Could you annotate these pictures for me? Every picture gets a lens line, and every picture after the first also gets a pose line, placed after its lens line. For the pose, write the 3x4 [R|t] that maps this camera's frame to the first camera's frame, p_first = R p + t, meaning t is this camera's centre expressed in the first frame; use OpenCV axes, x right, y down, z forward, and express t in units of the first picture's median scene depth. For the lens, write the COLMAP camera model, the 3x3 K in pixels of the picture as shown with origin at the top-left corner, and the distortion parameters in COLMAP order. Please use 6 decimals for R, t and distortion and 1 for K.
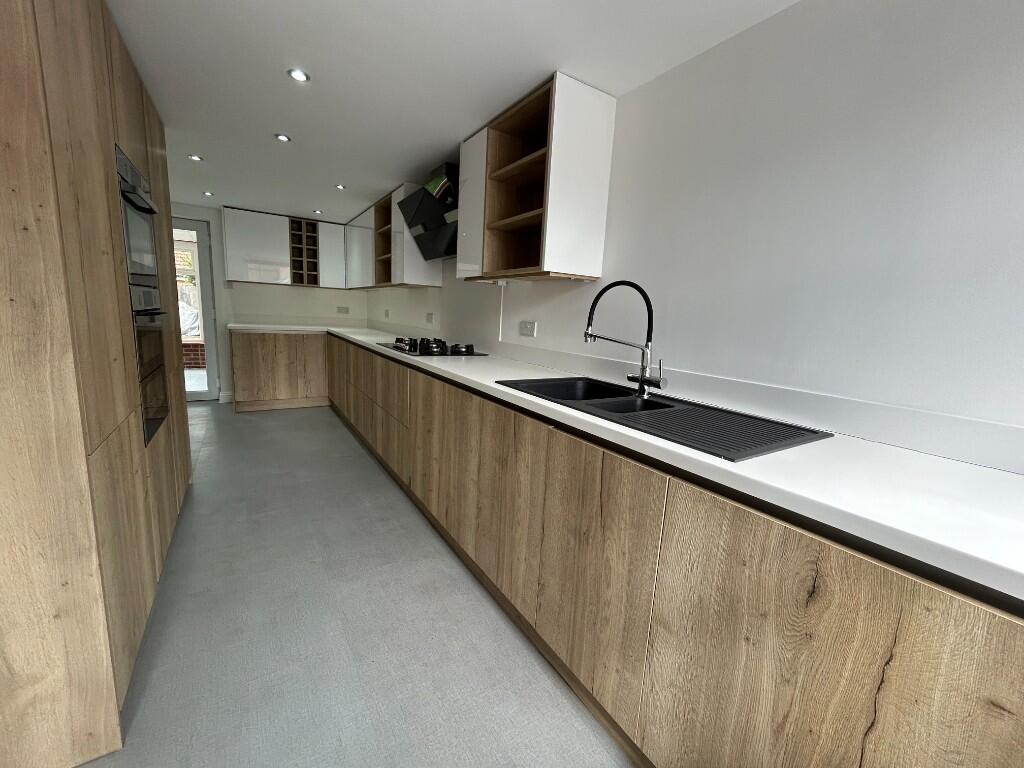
lens RADIAL K [[413.6, 0, 509.6], [0, 413.6, 381.6], [0, 0, 1]] dist [0.000342, -0.000124]
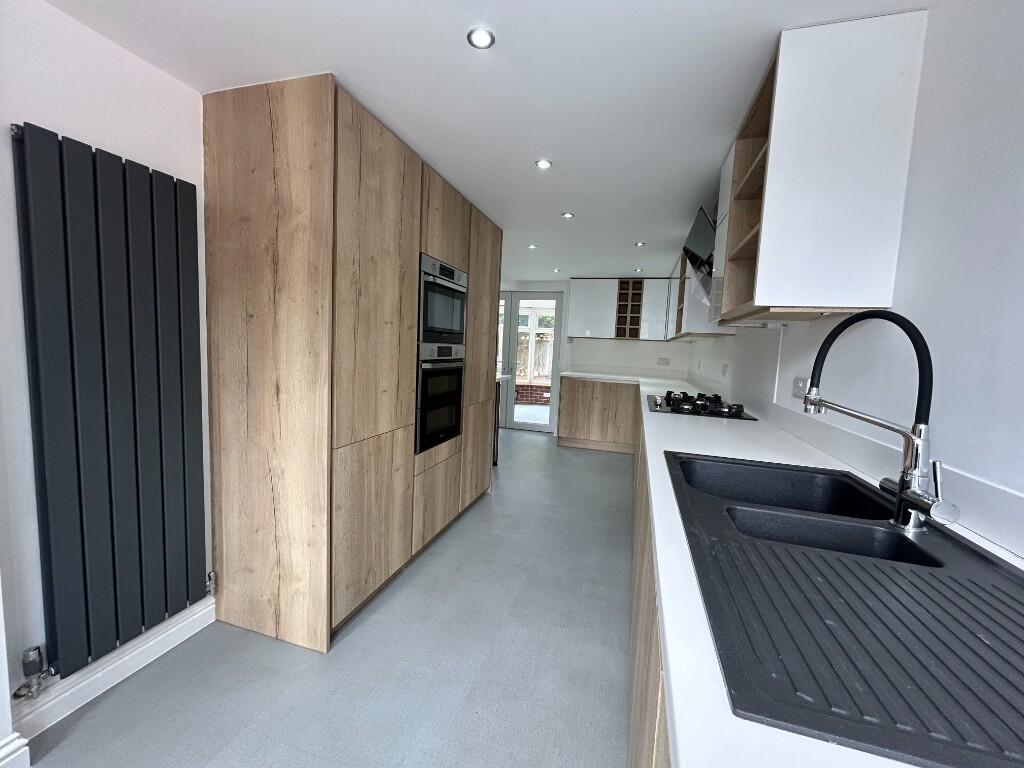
lens RADIAL K [[412.6, 0, 512.0], [0, 412.6, 384.0], [0, 0, 1]] dist [-0.000632, -0.000078]
pose [[0.652164, 0.047022, -0.756619, 0.220699], [-0.135885, 0.989160, -0.055652, -0.026311], [0.745800, 0.139107, 0.651484, 0.161704]]
